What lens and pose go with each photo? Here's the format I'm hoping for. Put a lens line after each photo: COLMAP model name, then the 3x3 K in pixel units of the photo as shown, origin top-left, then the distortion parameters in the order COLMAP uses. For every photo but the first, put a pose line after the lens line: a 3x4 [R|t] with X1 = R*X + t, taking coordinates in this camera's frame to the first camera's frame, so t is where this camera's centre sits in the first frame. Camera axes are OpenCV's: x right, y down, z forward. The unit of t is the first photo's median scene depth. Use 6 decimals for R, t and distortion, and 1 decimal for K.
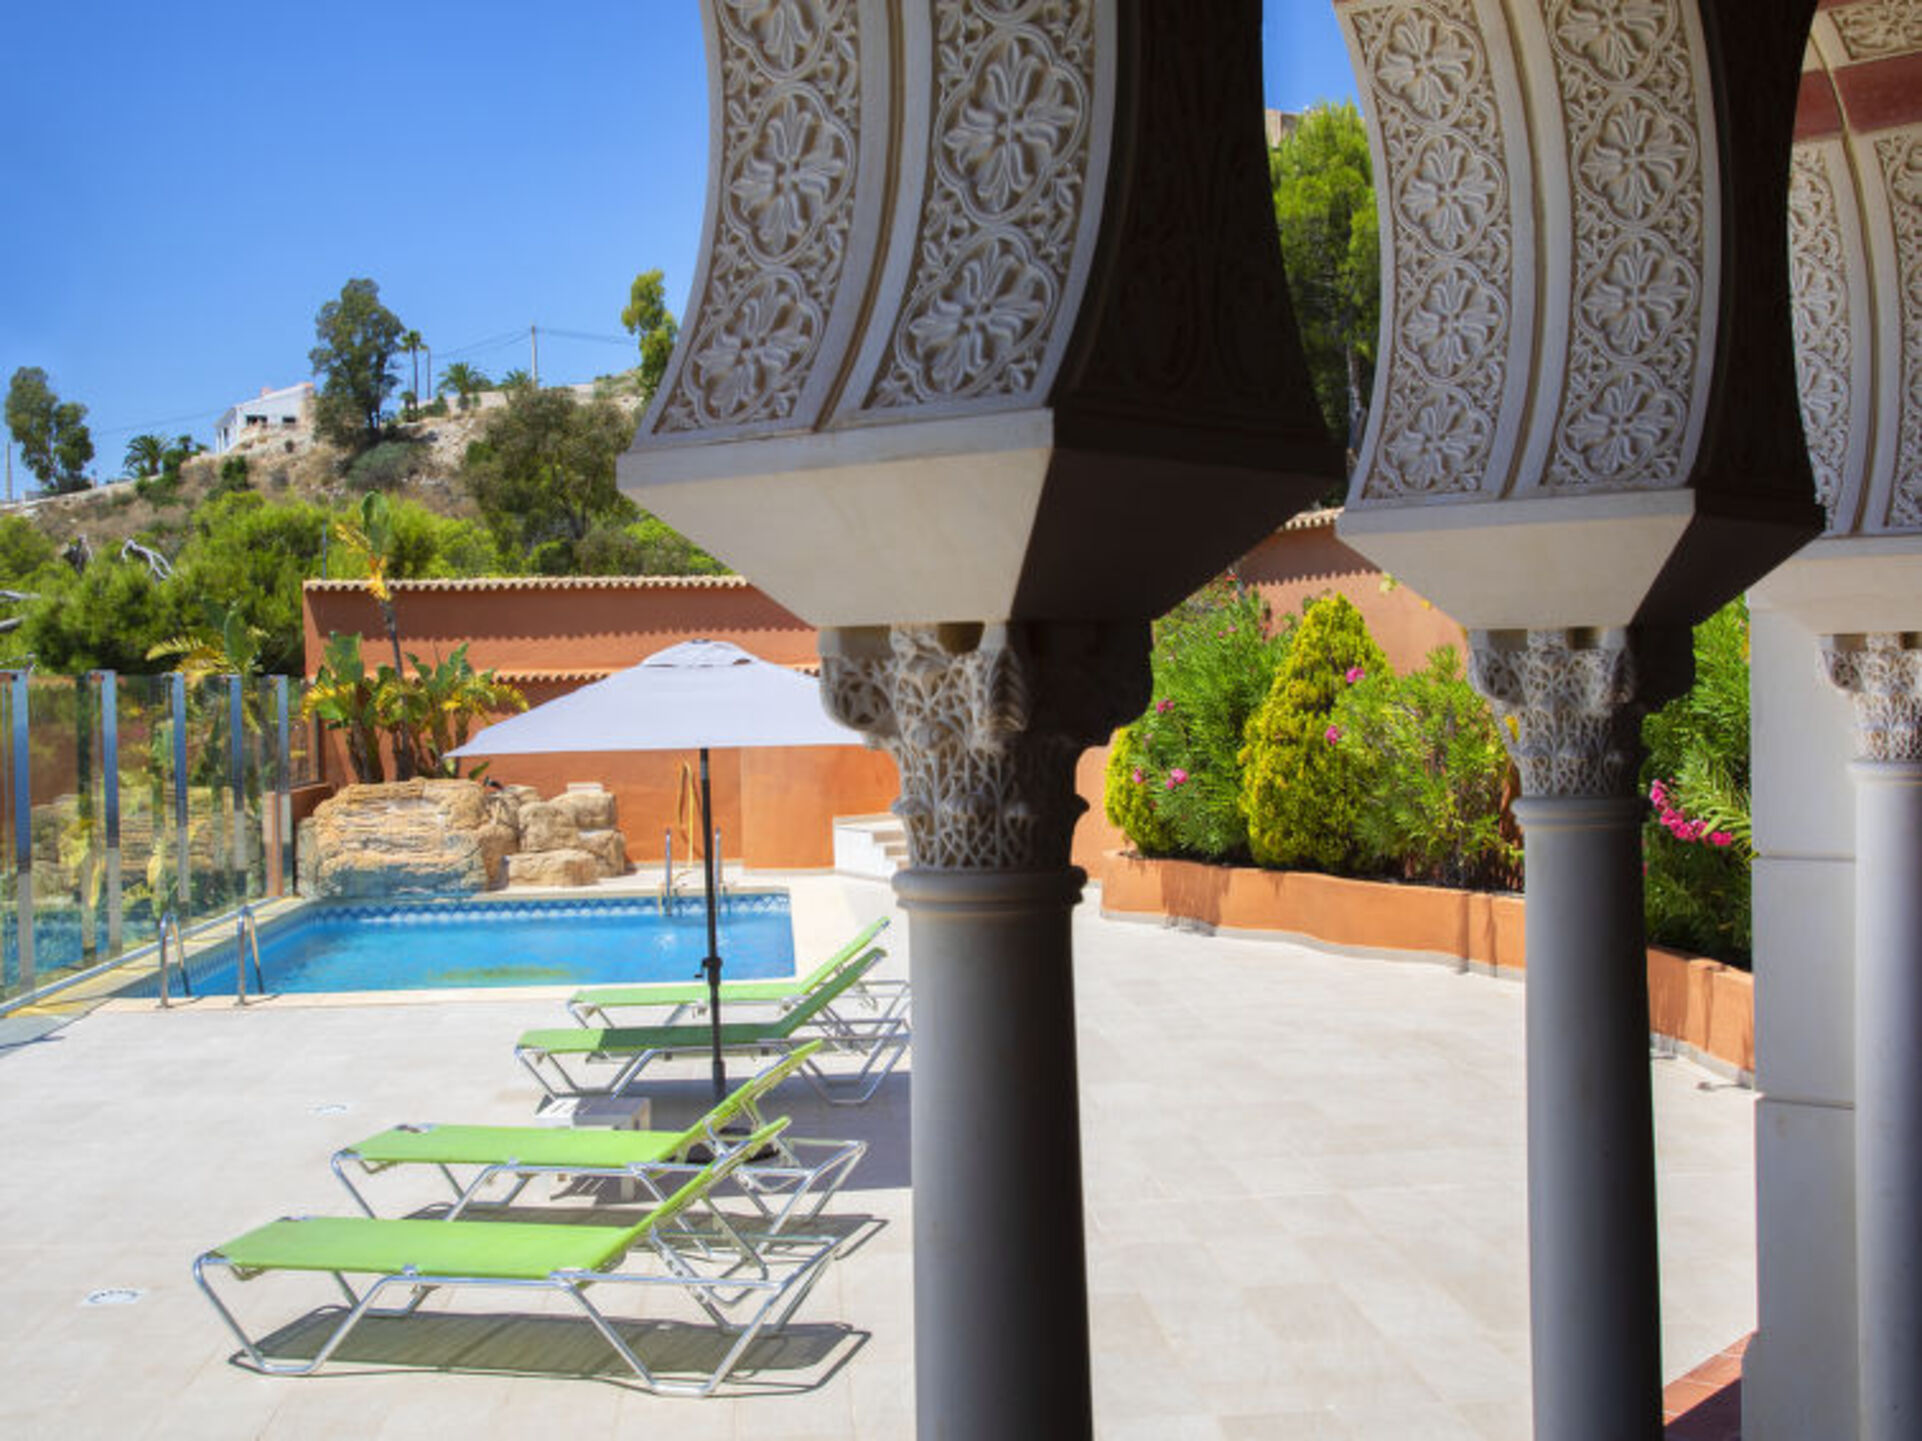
lens RADIAL K [[1741.4, 0, 961.0], [0, 1741.4, 720.5], [0, 0, 1]] dist [-0.008047, -0.003547]
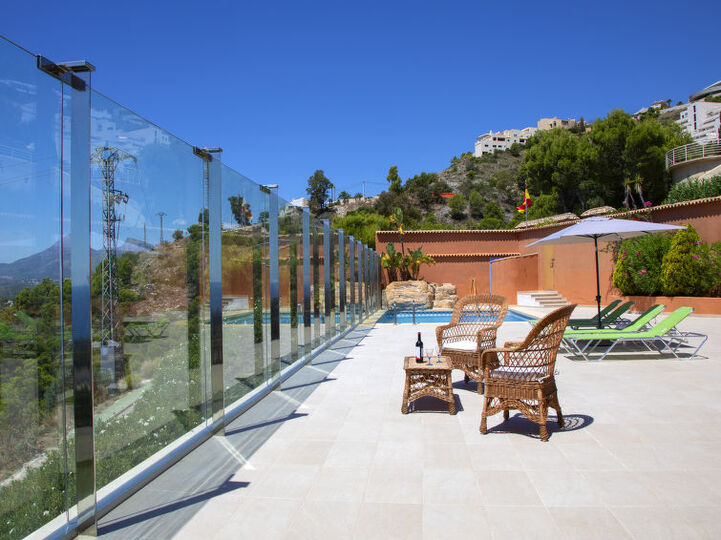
lens RADIAL K [[489.3, 0, 360.5], [0, 489.3, 270.0], [0, 0, 1]] dist [-0.064406, 0.001094]
pose [[0.986188, 0.001806, -0.165621, -0.238057], [-0.010738, 0.998534, -0.053051, 0.068912], [0.165282, 0.054097, 0.984762, -0.101024]]
